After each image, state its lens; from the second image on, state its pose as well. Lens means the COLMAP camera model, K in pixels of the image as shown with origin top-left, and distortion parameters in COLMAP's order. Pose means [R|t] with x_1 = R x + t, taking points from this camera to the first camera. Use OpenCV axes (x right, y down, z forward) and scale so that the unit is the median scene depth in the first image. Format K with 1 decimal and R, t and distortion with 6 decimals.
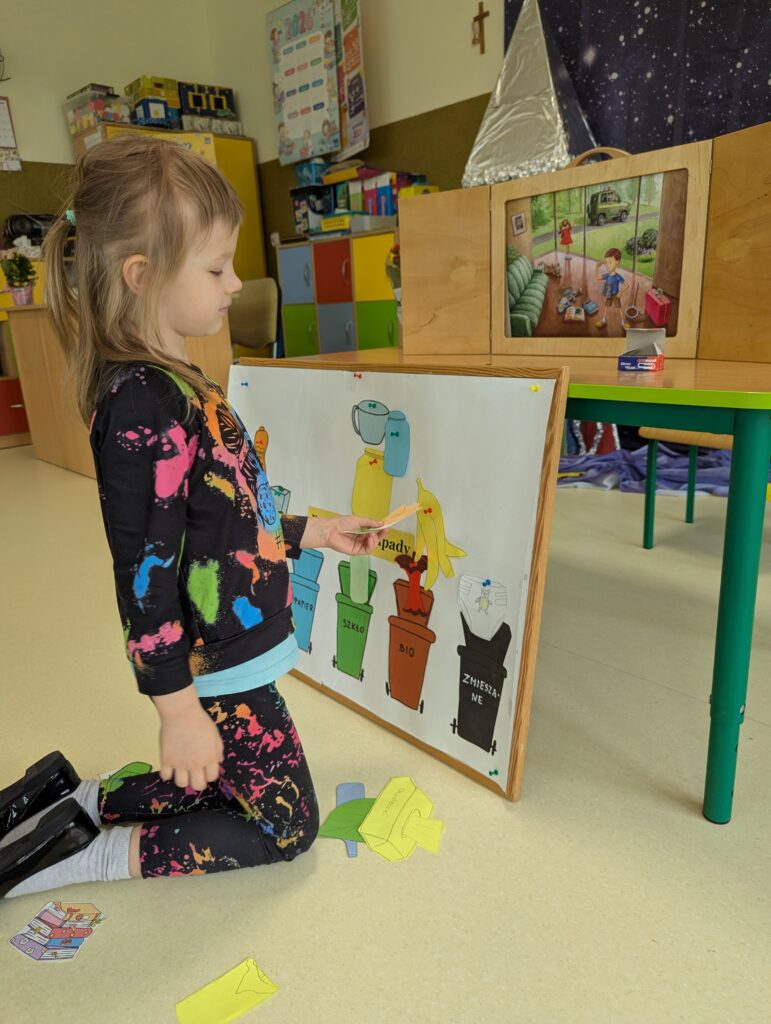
lens RADIAL K [[719.3, 0, 376.3], [0, 719.3, 518.5], [0, 0, 1]] dist [0.053557, -0.051015]
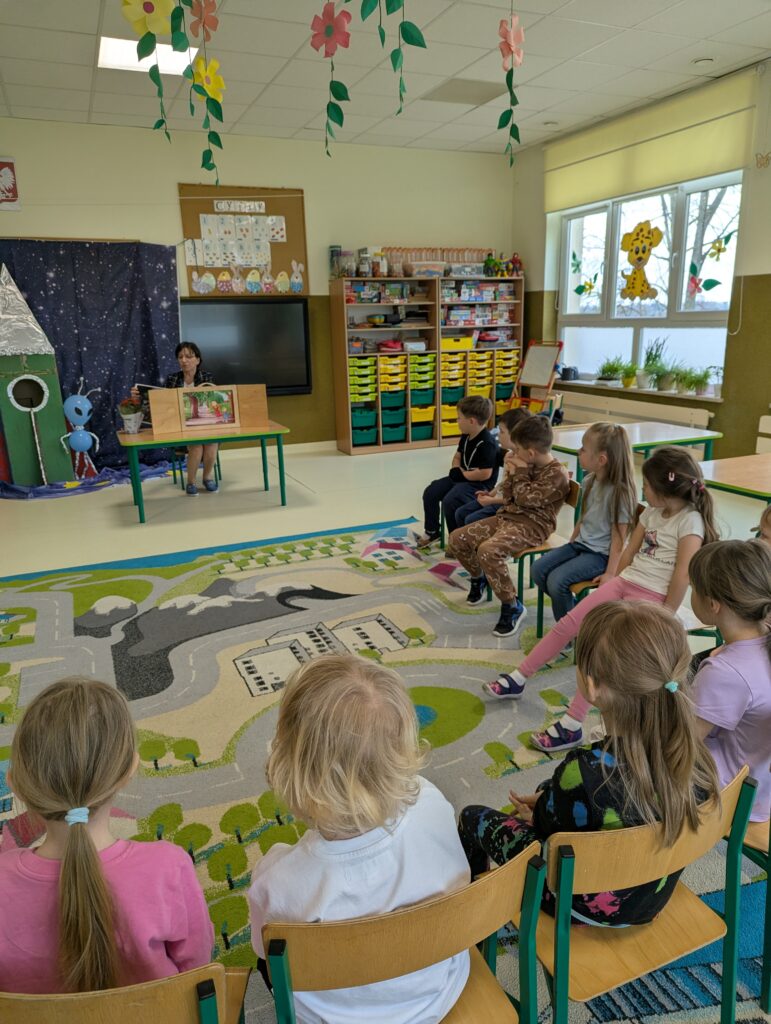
lens RADIAL K [[719.3, 0, 394.9], [0, 719.3, 516.9], [0, 0, 1]] dist [0.053557, -0.051015]
pose [[0.301853, -0.208044, 0.930378, -1.574795], [0.282118, 0.951683, 0.121278, 0.021202], [-0.910656, 0.225868, 0.345961, -0.596634]]
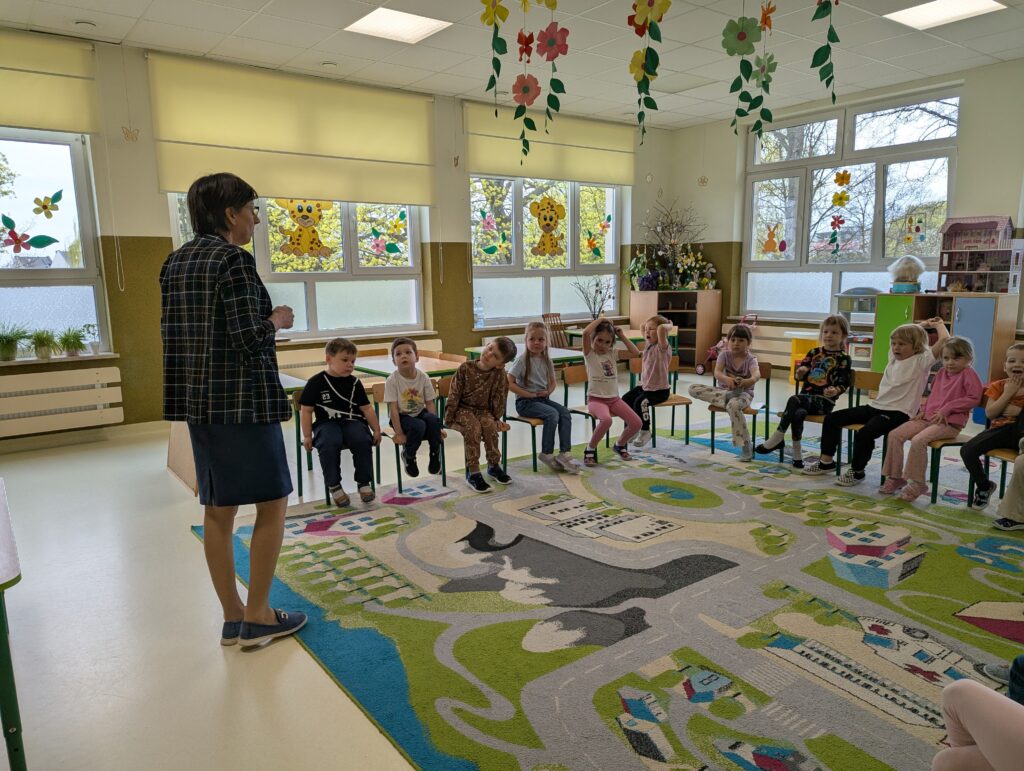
lens RADIAL K [[719.3, 0, 516.0], [0, 719.3, 395.6], [0, 0, 1]] dist [0.053557, -0.051015]
pose [[-0.995029, 0.055215, 0.082874, -0.605906], [0.086817, 0.888637, 0.450320, -0.512363], [-0.048781, 0.455276, -0.889013, 1.031681]]
